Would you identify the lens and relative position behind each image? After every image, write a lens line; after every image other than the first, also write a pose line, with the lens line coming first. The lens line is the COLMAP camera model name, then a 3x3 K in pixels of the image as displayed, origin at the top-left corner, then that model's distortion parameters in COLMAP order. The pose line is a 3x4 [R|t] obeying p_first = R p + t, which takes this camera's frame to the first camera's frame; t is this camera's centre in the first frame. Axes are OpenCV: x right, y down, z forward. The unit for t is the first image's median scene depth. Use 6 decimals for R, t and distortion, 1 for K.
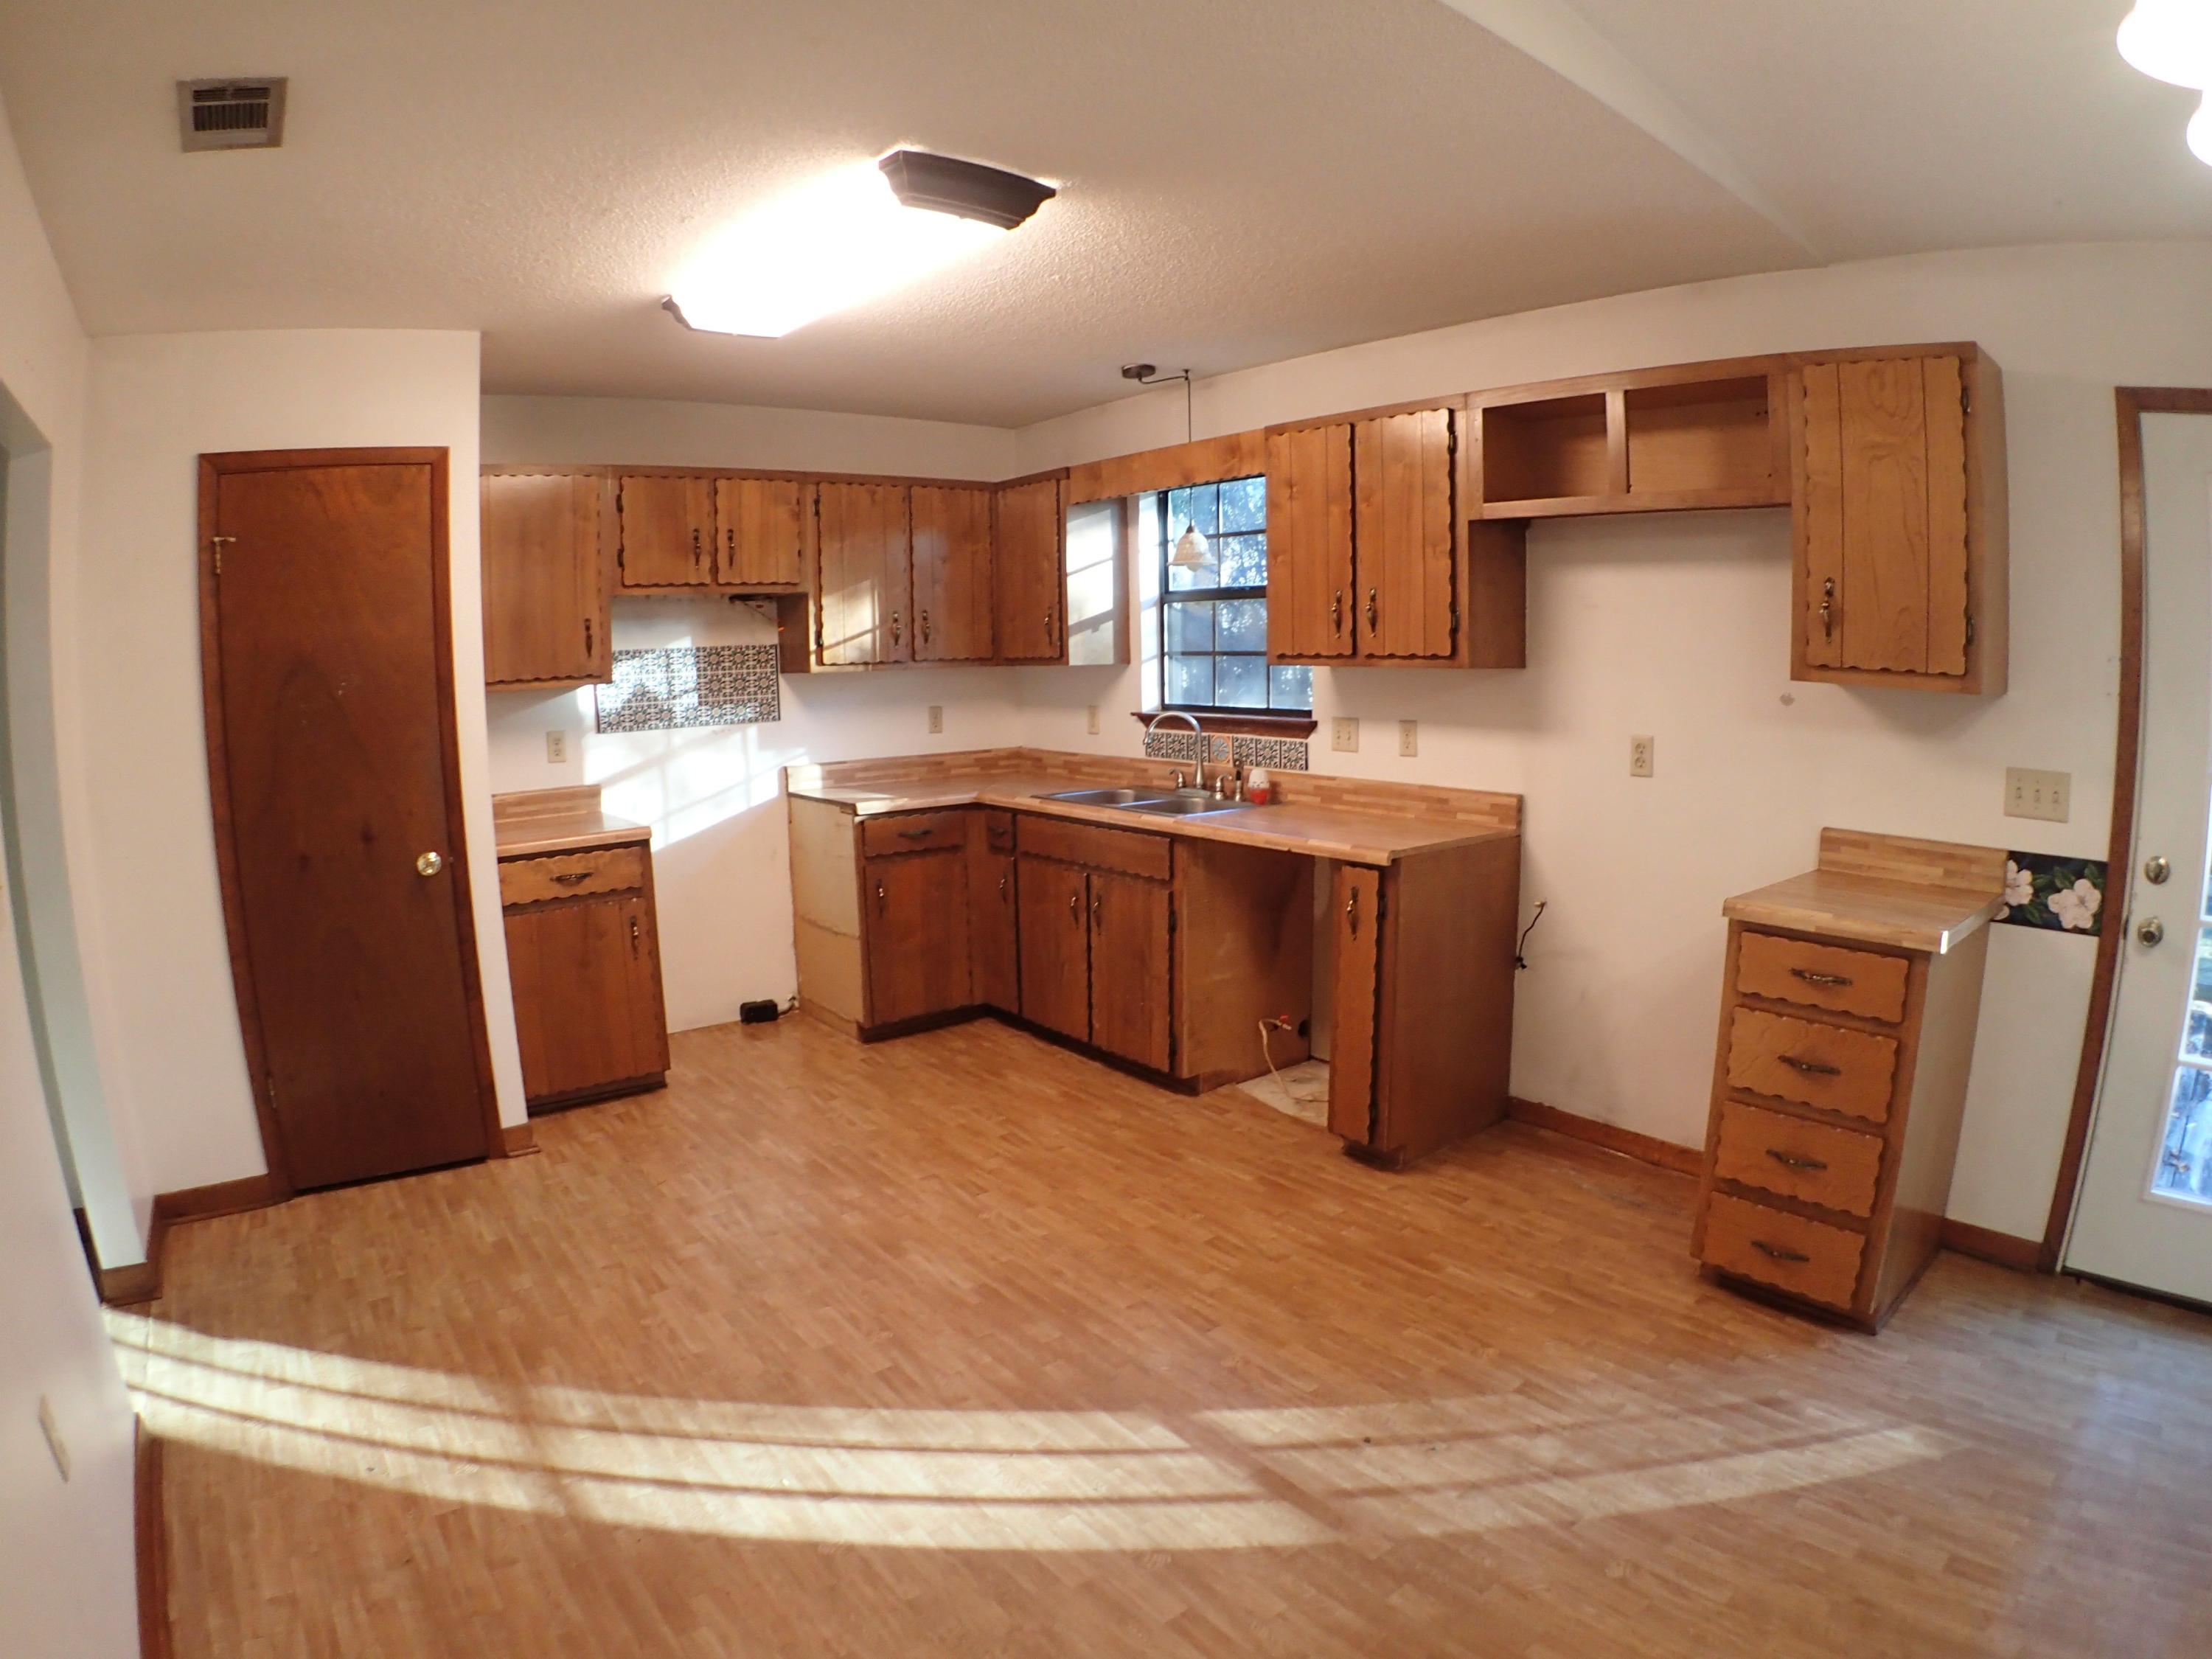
lens RADIAL K [[1218.5, 0, 1108.7], [0, 1218.5, 845.1], [0, 0, 1]] dist [-0.247940, 0.057980]
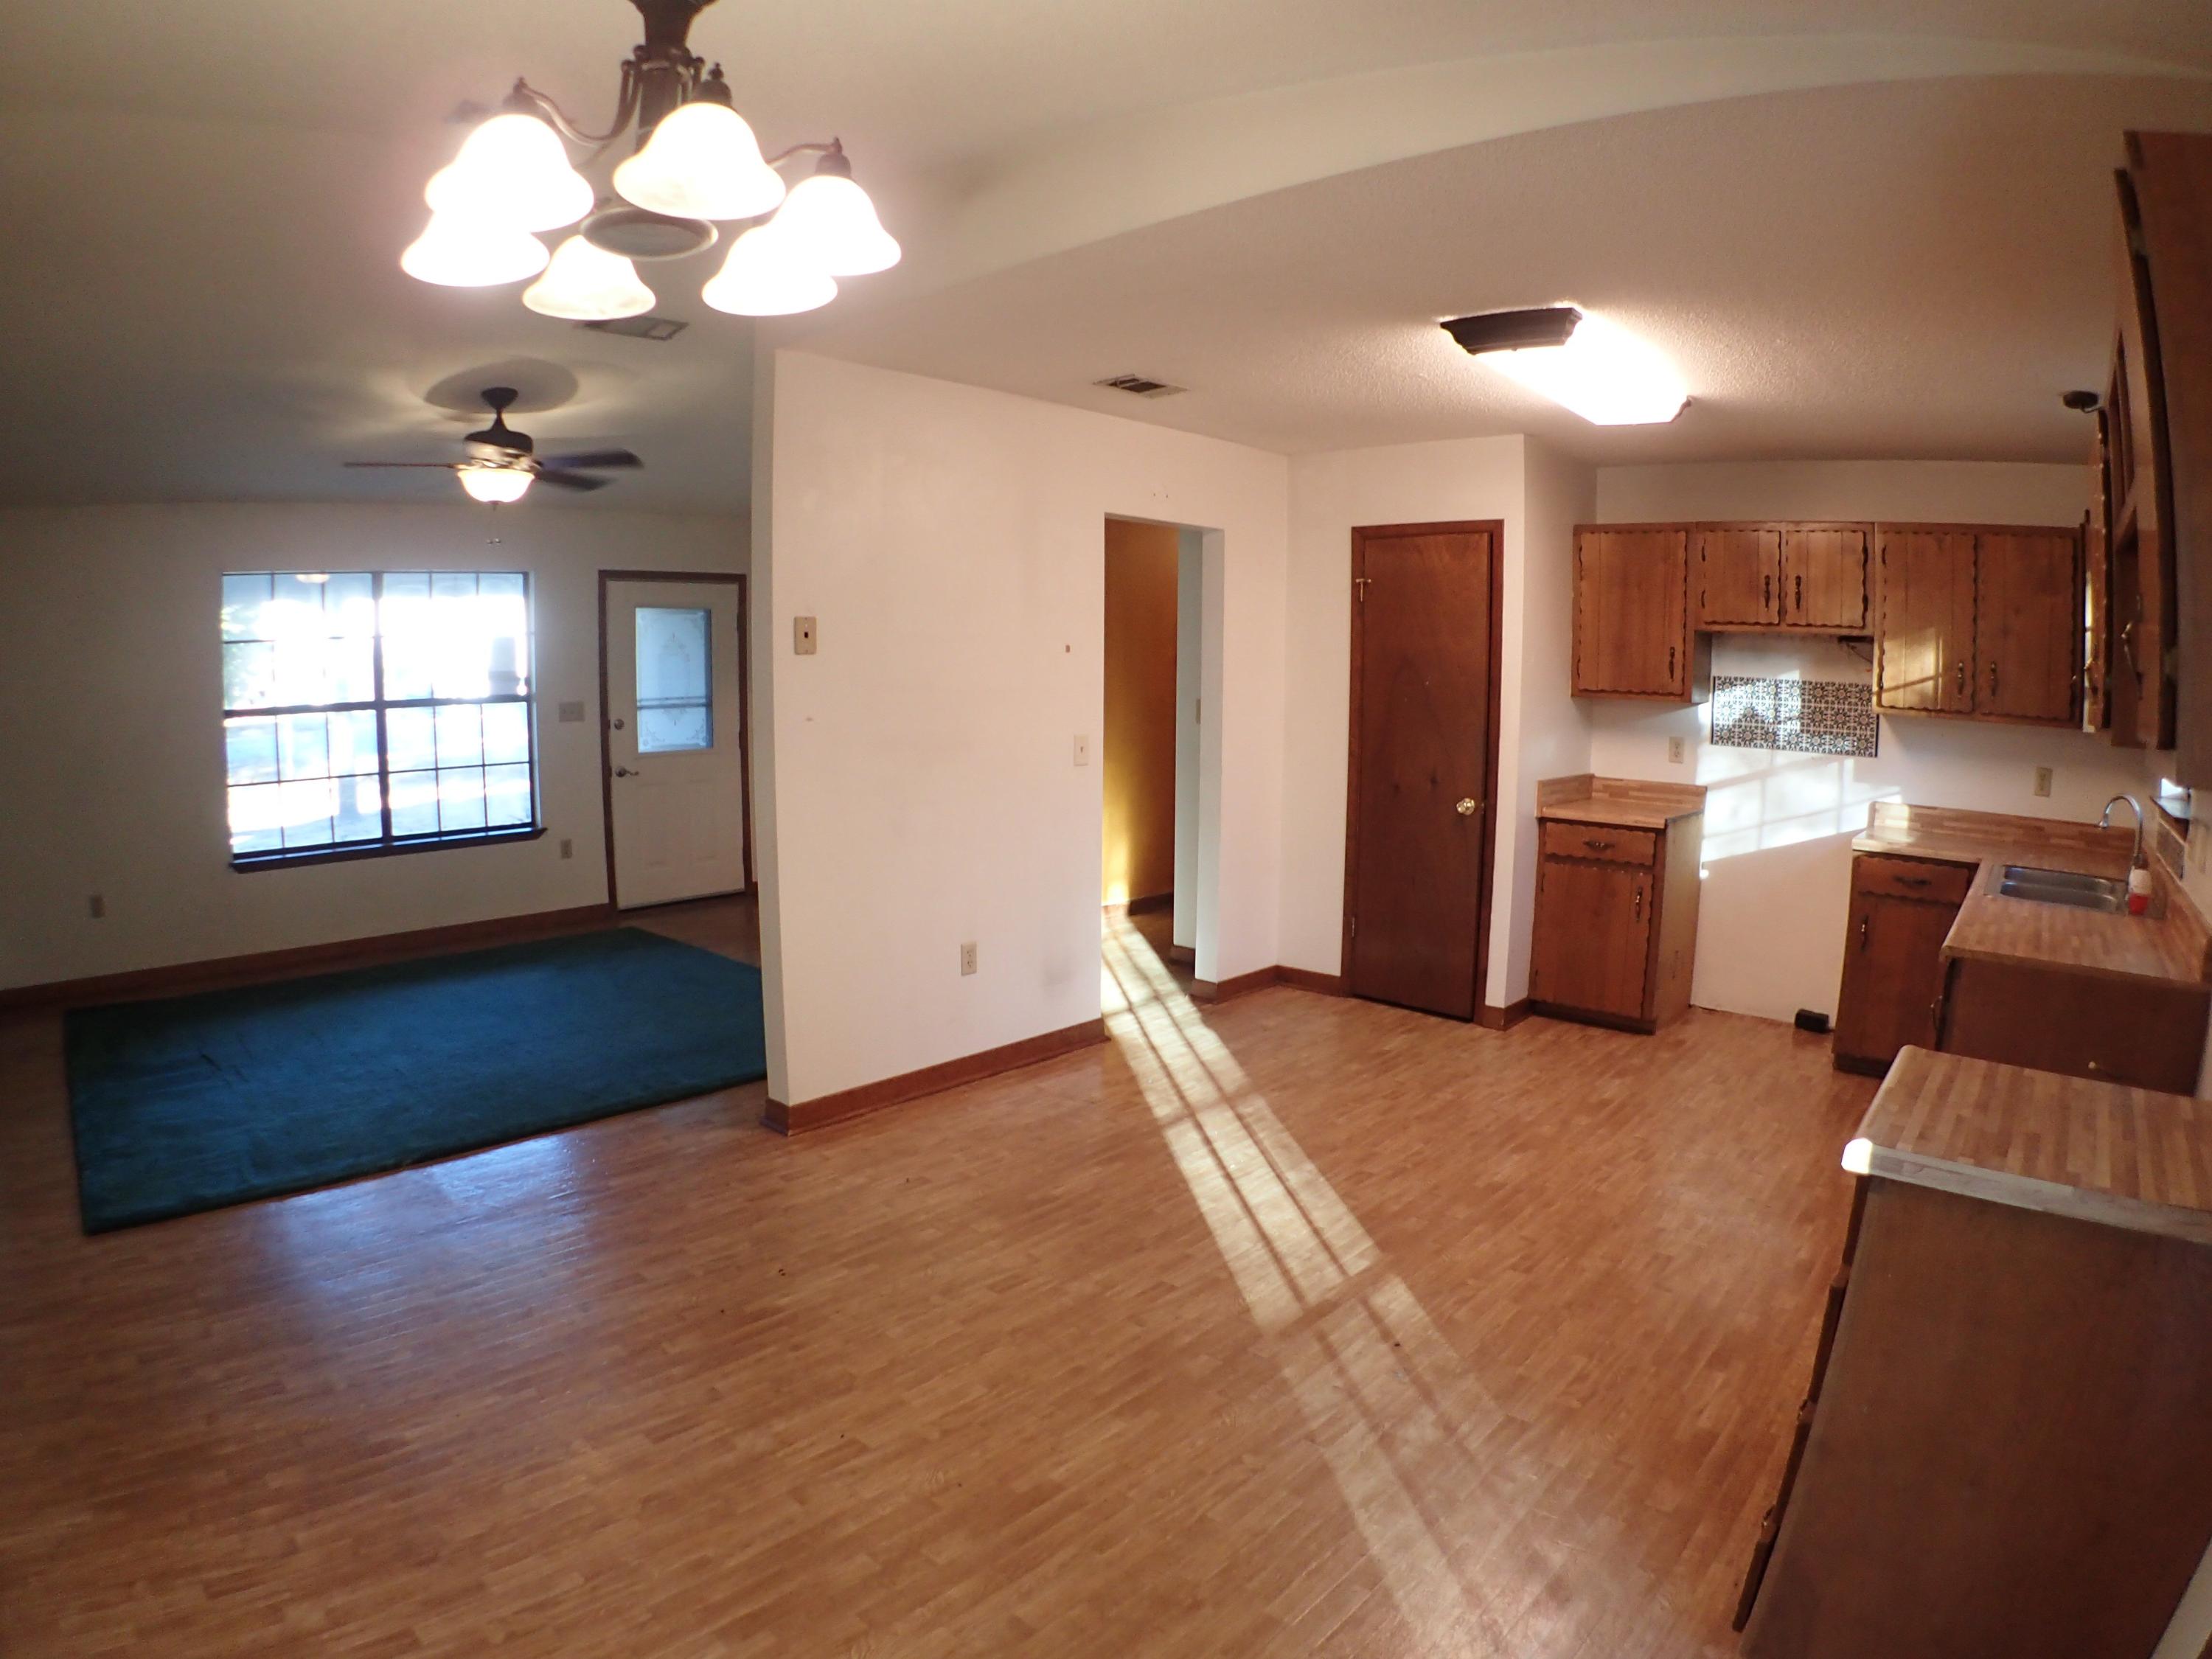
lens RADIAL K [[1218.5, 0, 1108.7], [0, 1218.5, 845.1], [0, 0, 1]] dist [-0.247940, 0.057980]
pose [[0.147943, 0.159188, -0.976100, 0.805603], [-0.171201, 0.976183, 0.133253, -0.057026], [0.974065, 0.147396, 0.171673, 0.267656]]
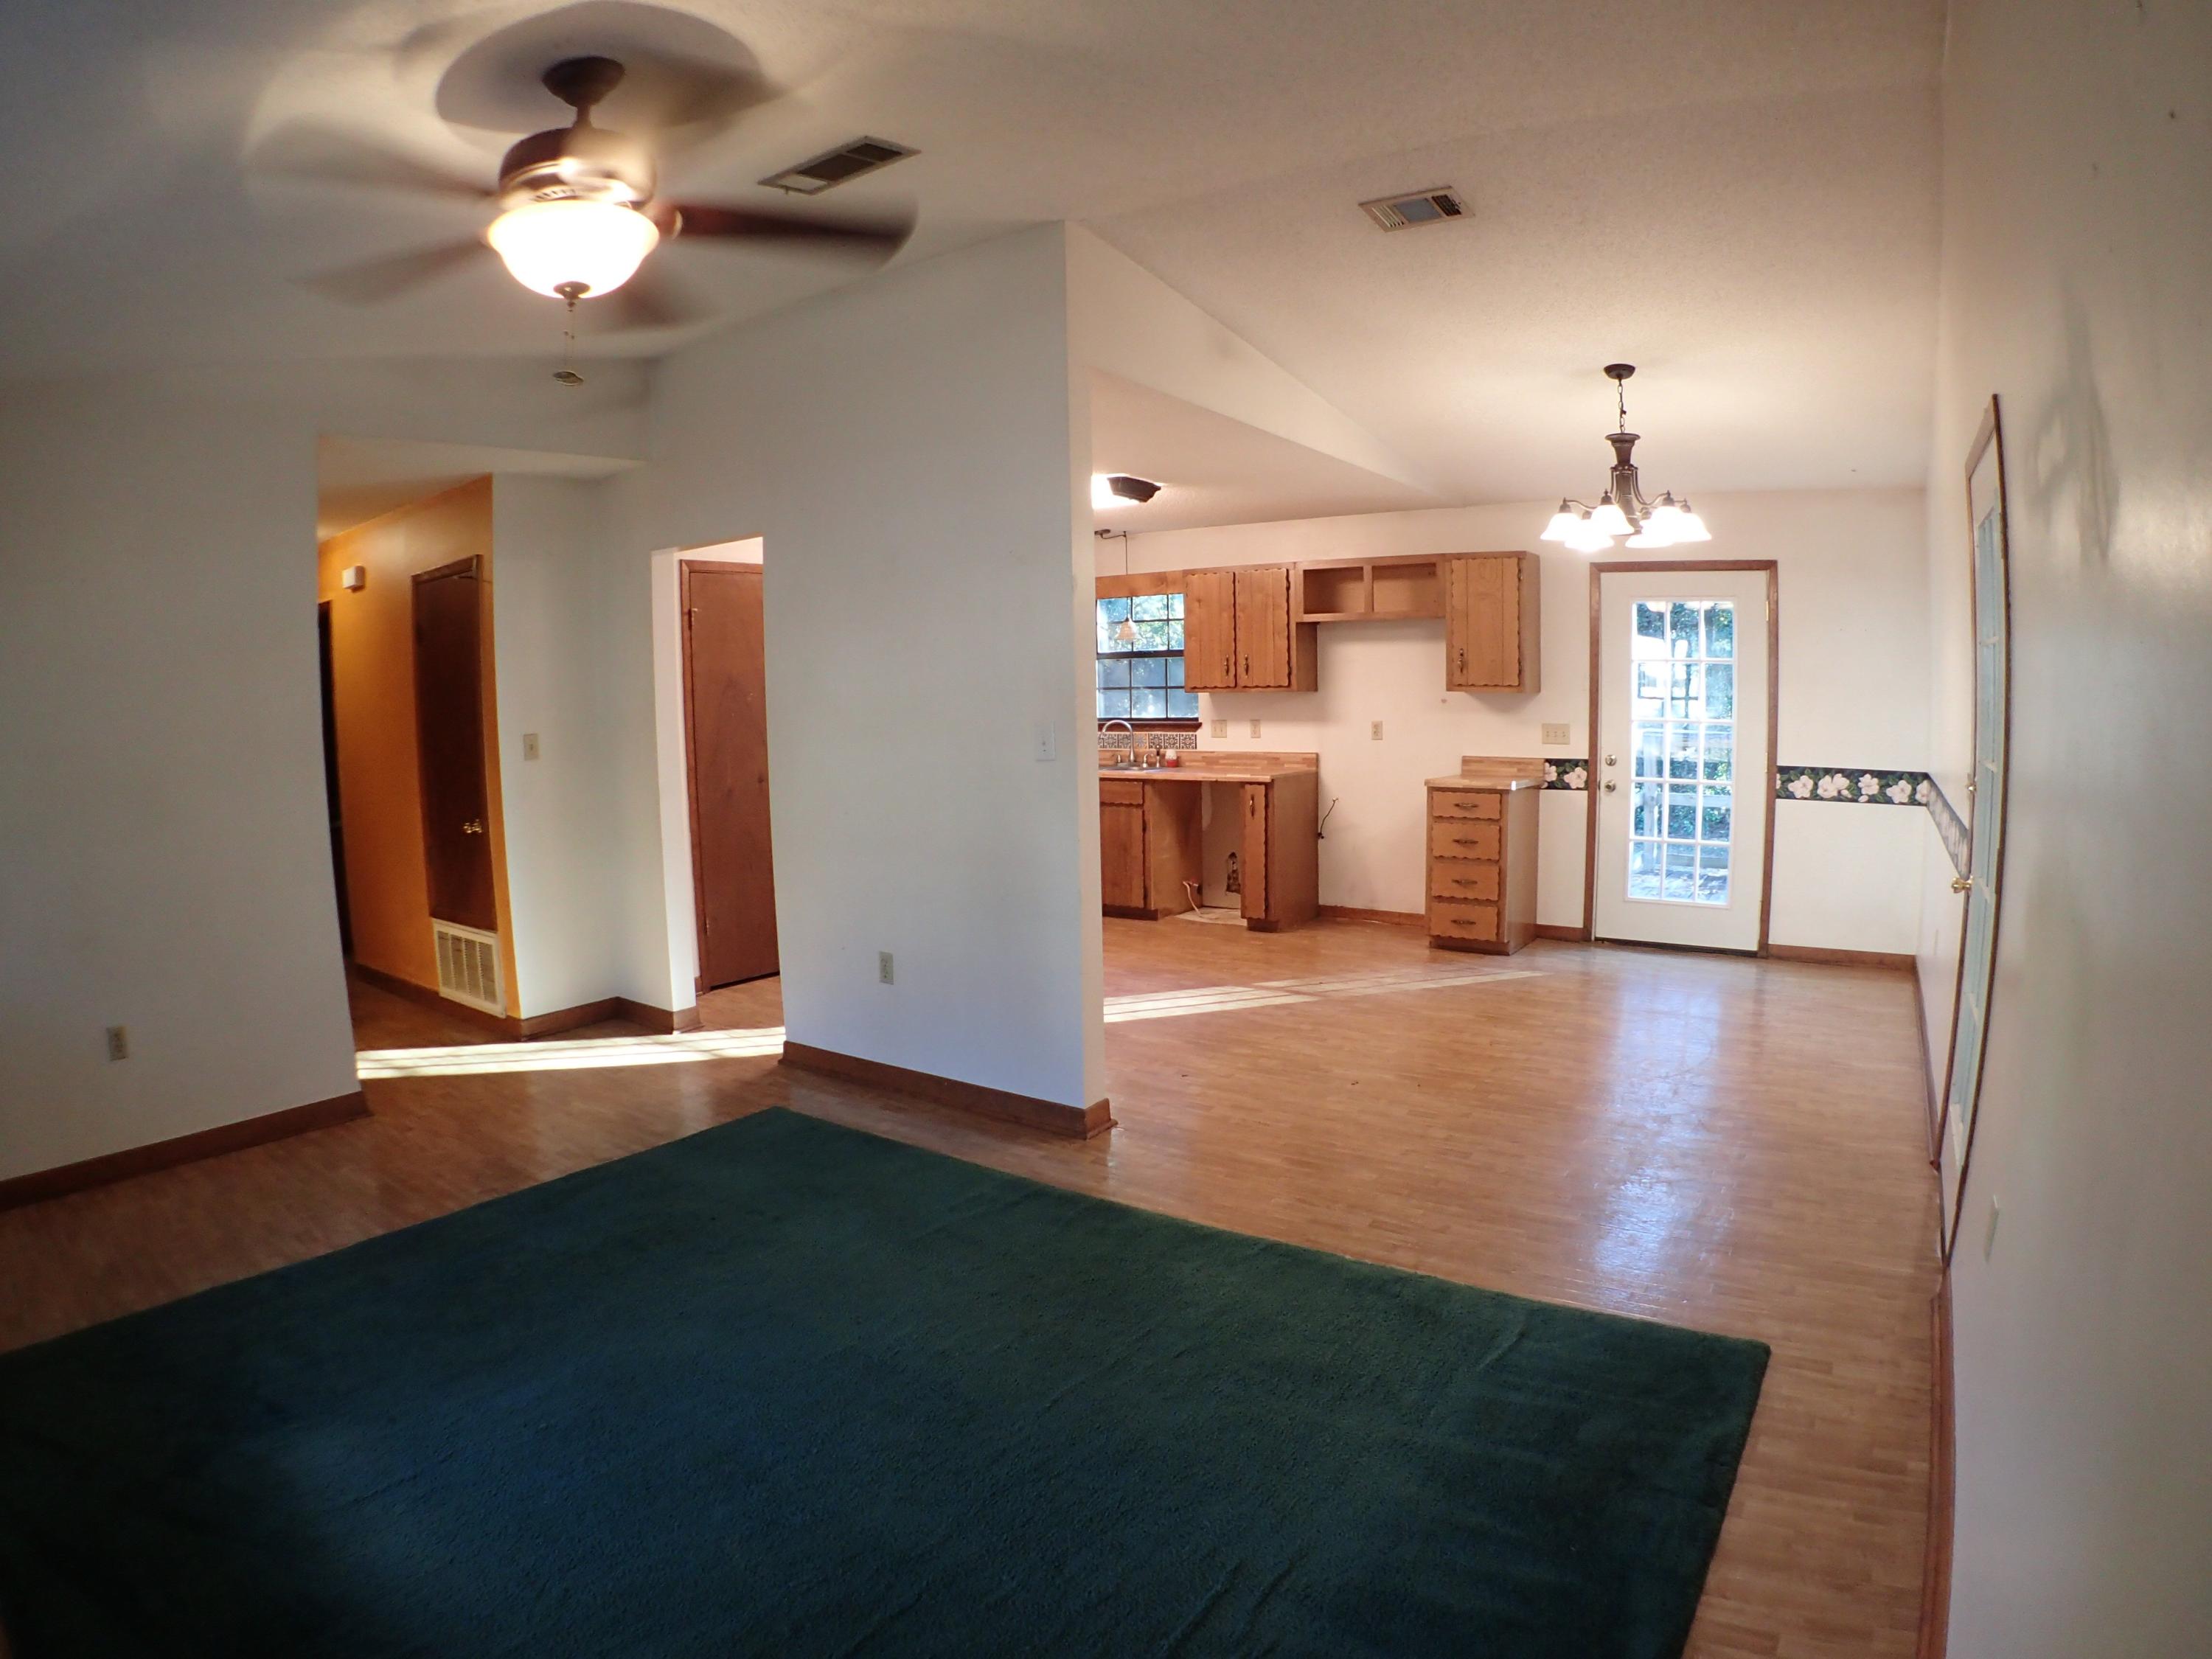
lens RADIAL K [[1218.5, 0, 1108.7], [0, 1218.5, 845.1], [0, 0, 1]] dist [-0.247940, 0.057980]
pose [[0.959449, -0.038998, 0.279172, -0.626706], [0.049811, 0.998254, -0.031743, 0.175781], [-0.277447, 0.044362, 0.959716, -0.961435]]
